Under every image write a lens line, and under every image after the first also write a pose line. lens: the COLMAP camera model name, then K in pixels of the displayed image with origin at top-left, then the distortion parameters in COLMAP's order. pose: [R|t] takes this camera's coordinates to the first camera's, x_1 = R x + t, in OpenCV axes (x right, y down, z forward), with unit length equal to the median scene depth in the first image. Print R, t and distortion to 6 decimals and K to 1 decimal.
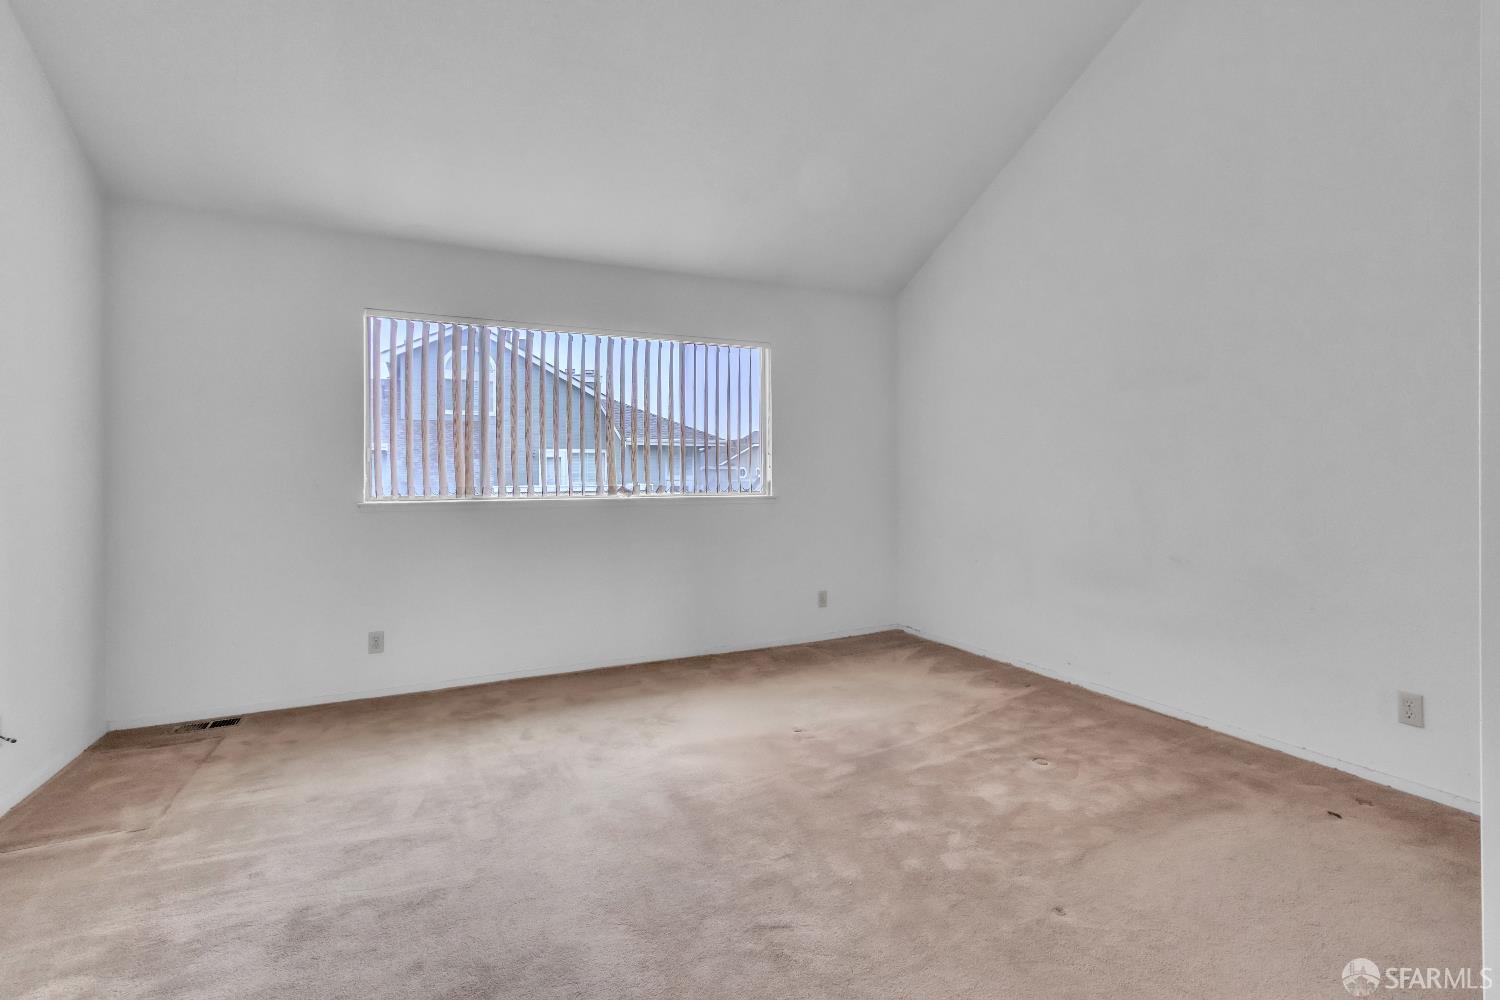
lens RADIAL K [[682.3, 0, 750.2], [0, 682.3, 480.8], [0, 0, 1]] dist [0.000202, -0.000448]
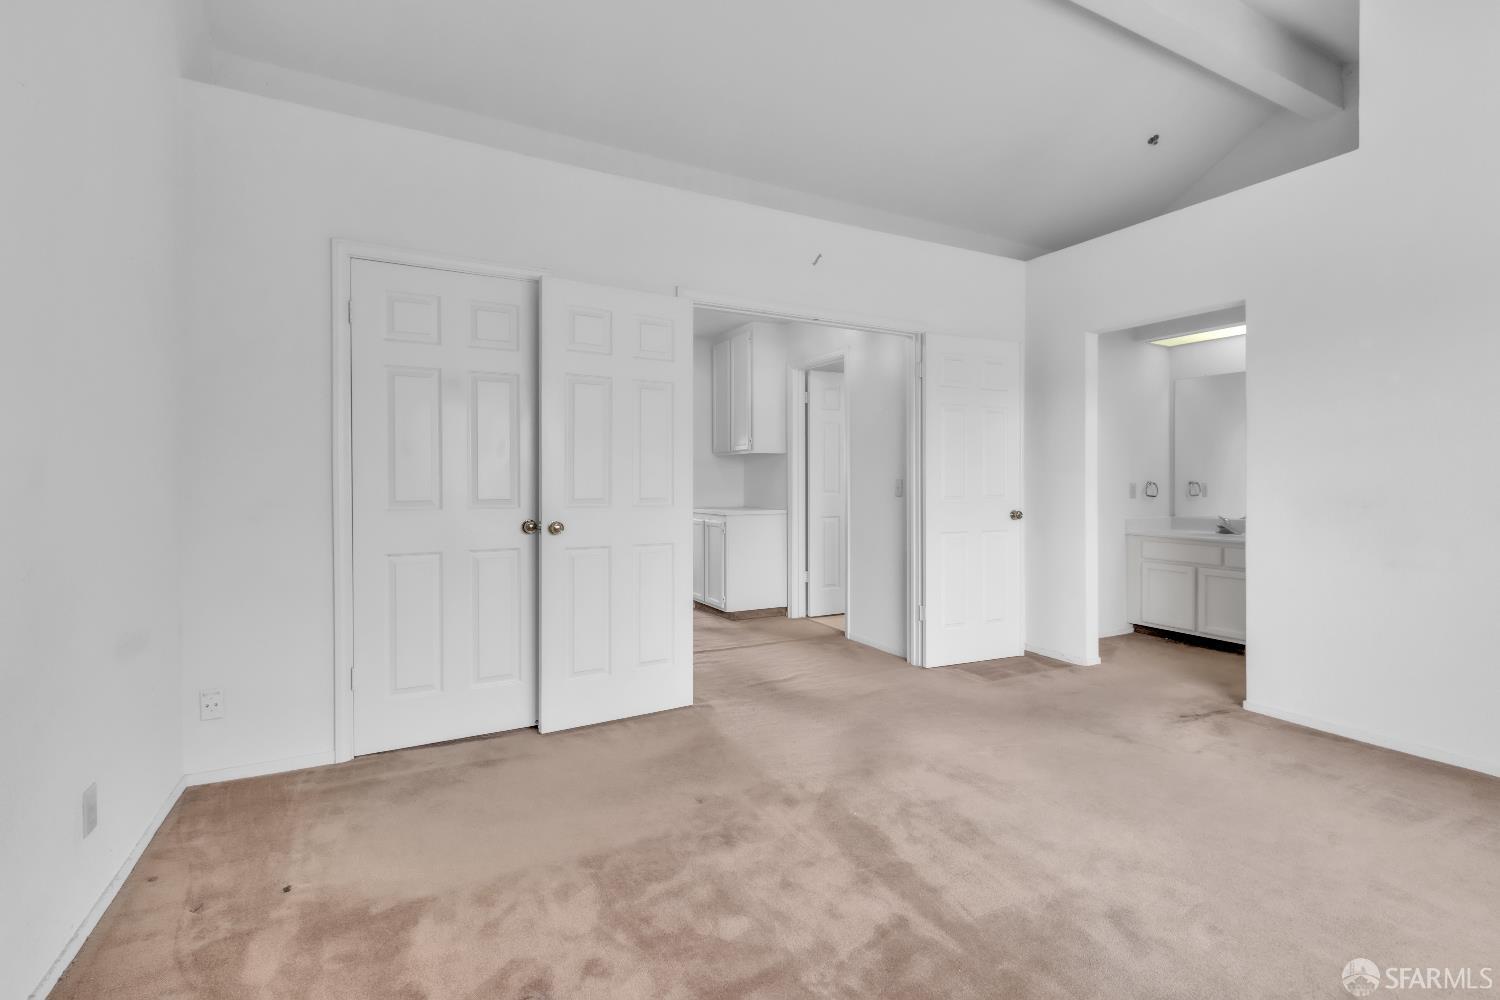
lens RADIAL K [[682.3, 0, 750.2], [0, 682.3, 480.8], [0, 0, 1]] dist [0.000202, -0.000448]
pose [[-0.999430, 0.007247, -0.032969, 0.204840], [0.007355, 0.999968, -0.003170, -0.006568], [0.032945, -0.003411, -0.999451, 1.202514]]
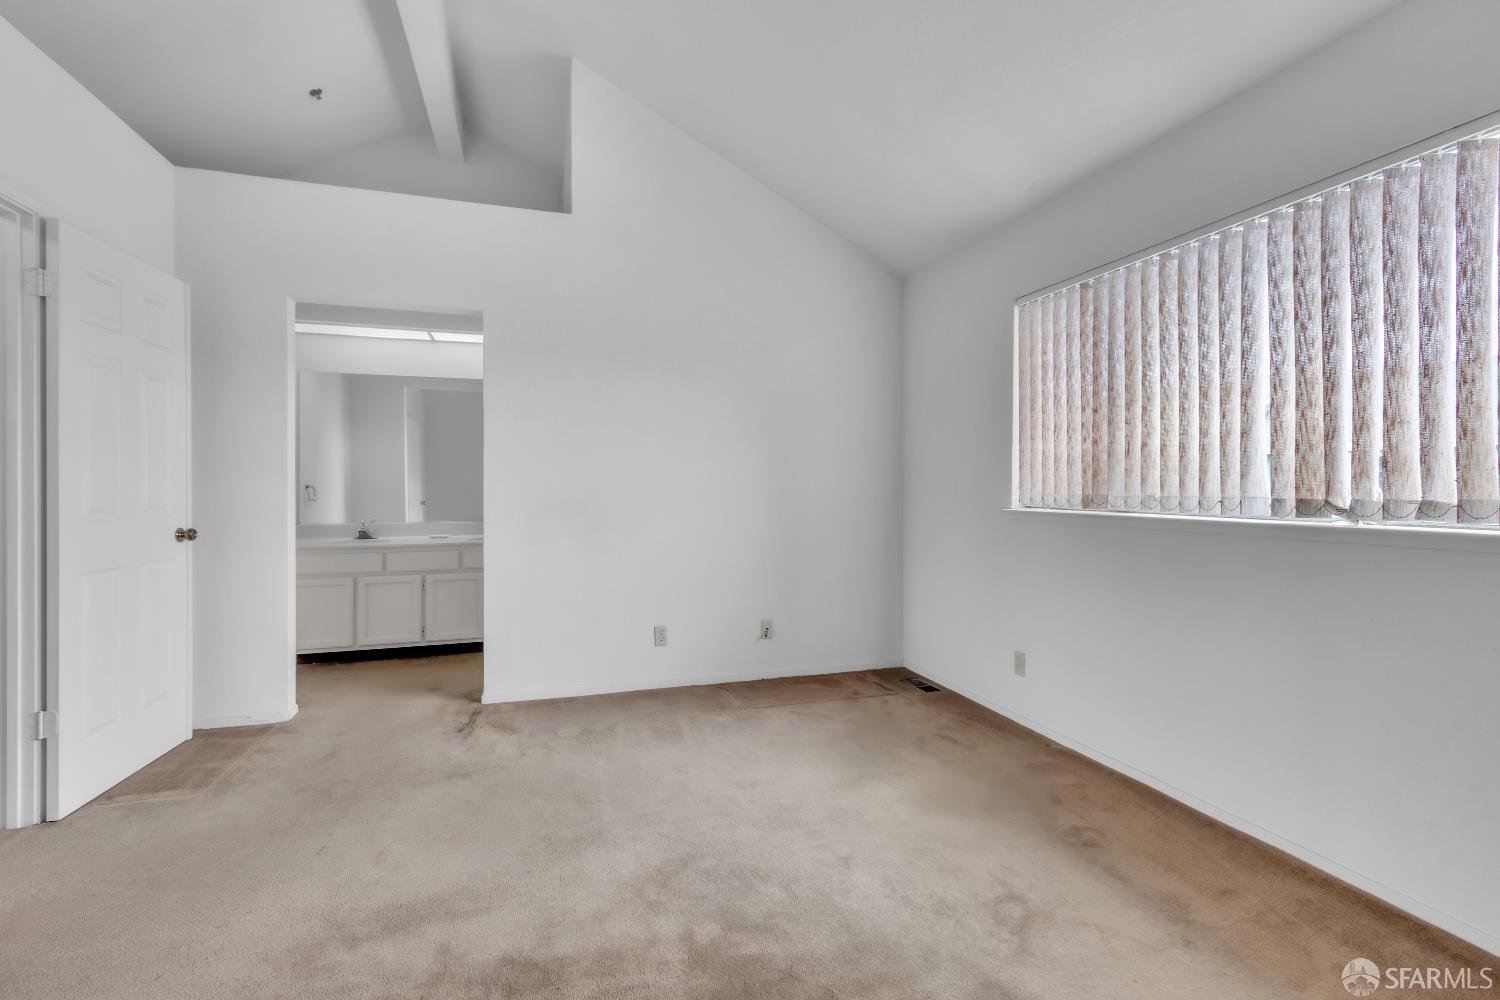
lens RADIAL K [[682.3, 0, 750.2], [0, 682.3, 480.8], [0, 0, 1]] dist [0.000202, -0.000448]
pose [[-0.148782, 0.002153, -0.988868, 0.412773], [0.003847, 0.999991, 0.001598, -0.009628], [0.988862, -0.003566, -0.148789, 0.792179]]
